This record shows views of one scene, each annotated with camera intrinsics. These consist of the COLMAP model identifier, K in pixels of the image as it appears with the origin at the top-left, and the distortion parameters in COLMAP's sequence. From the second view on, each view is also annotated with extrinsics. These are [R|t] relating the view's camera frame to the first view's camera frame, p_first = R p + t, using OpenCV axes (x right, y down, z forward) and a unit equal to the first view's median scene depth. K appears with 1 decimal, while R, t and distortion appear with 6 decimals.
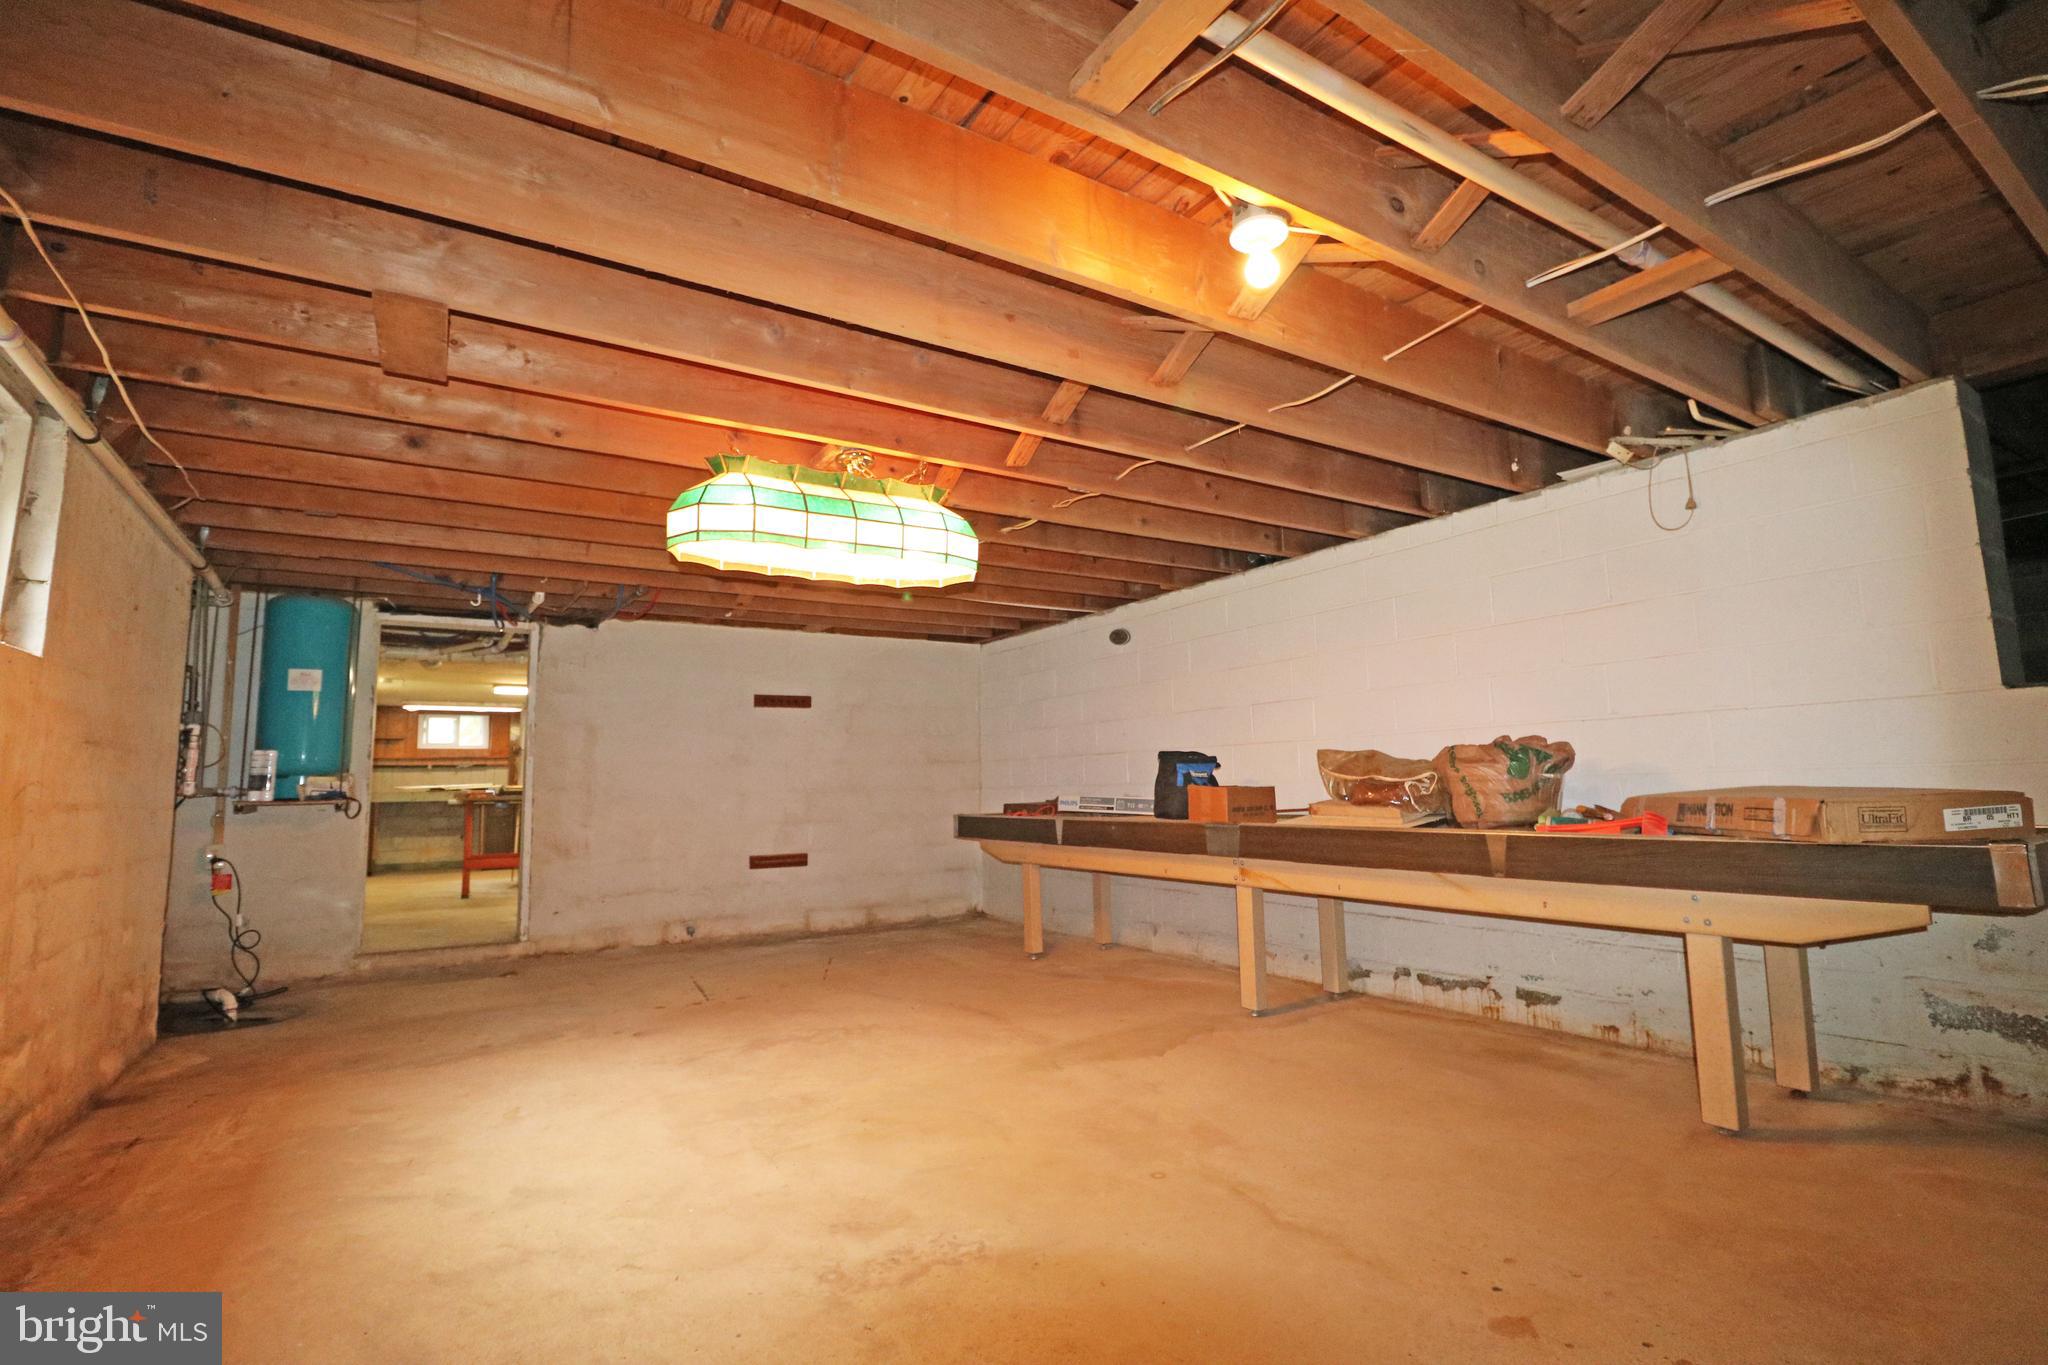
lens RADIAL K [[949.5, 0, 1037.2], [0, 949.5, 674.6], [0, 0, 1]] dist [-0.000152, -0.012672]
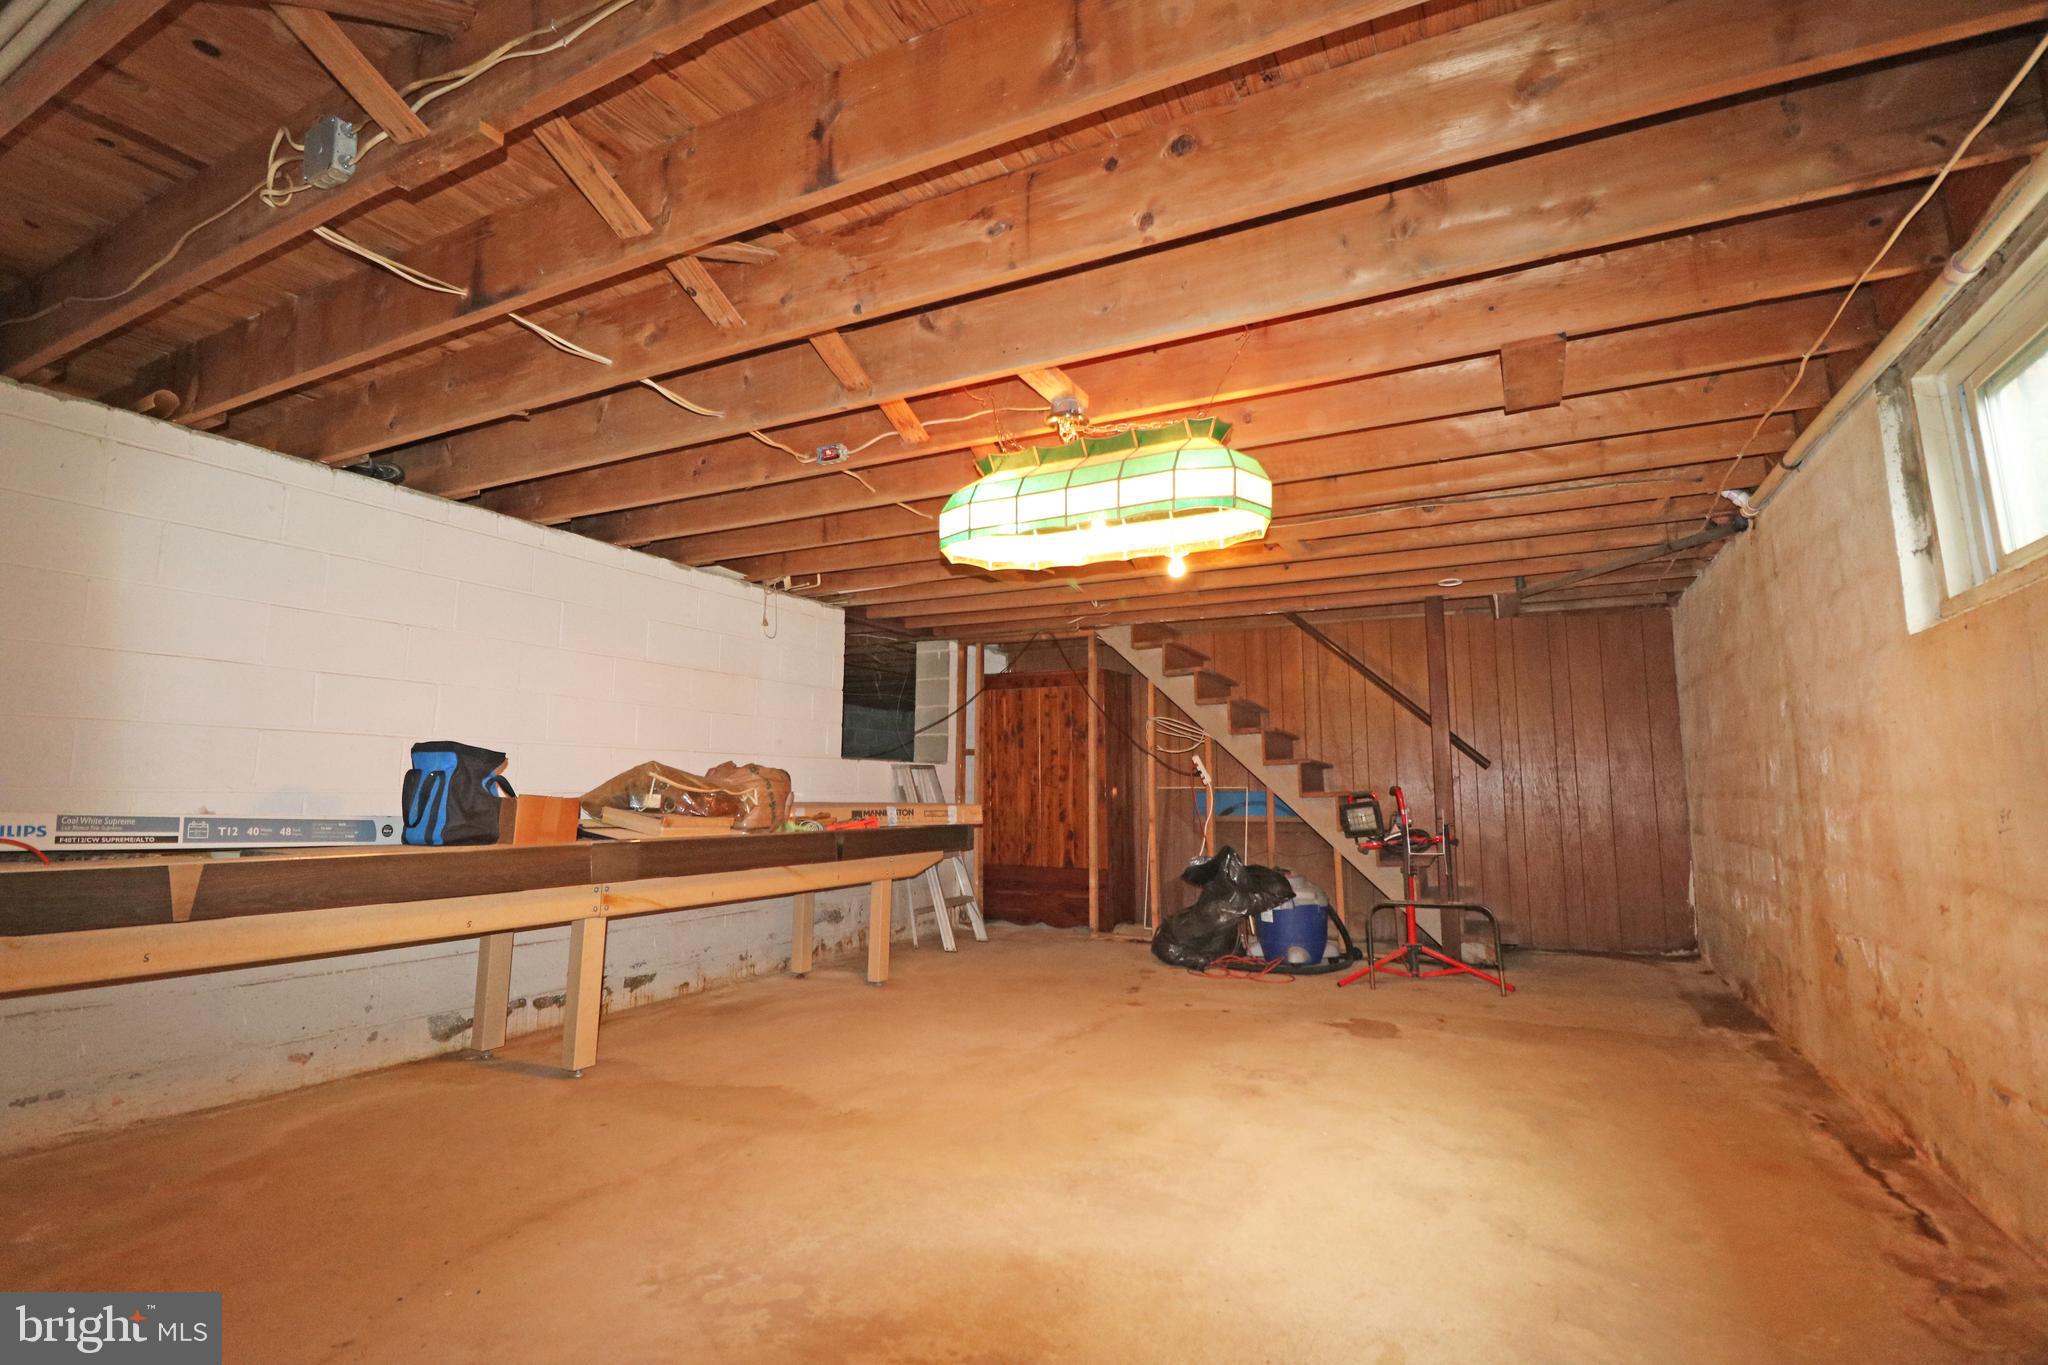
lens RADIAL K [[949.5, 0, 1037.2], [0, 949.5, 674.6], [0, 0, 1]] dist [-0.000152, -0.012672]
pose [[-0.509169, 0.128824, 0.850971, -0.794592], [-0.090992, 0.975136, -0.202065, 0.165235], [-0.855843, -0.180316, -0.484787, 1.239536]]
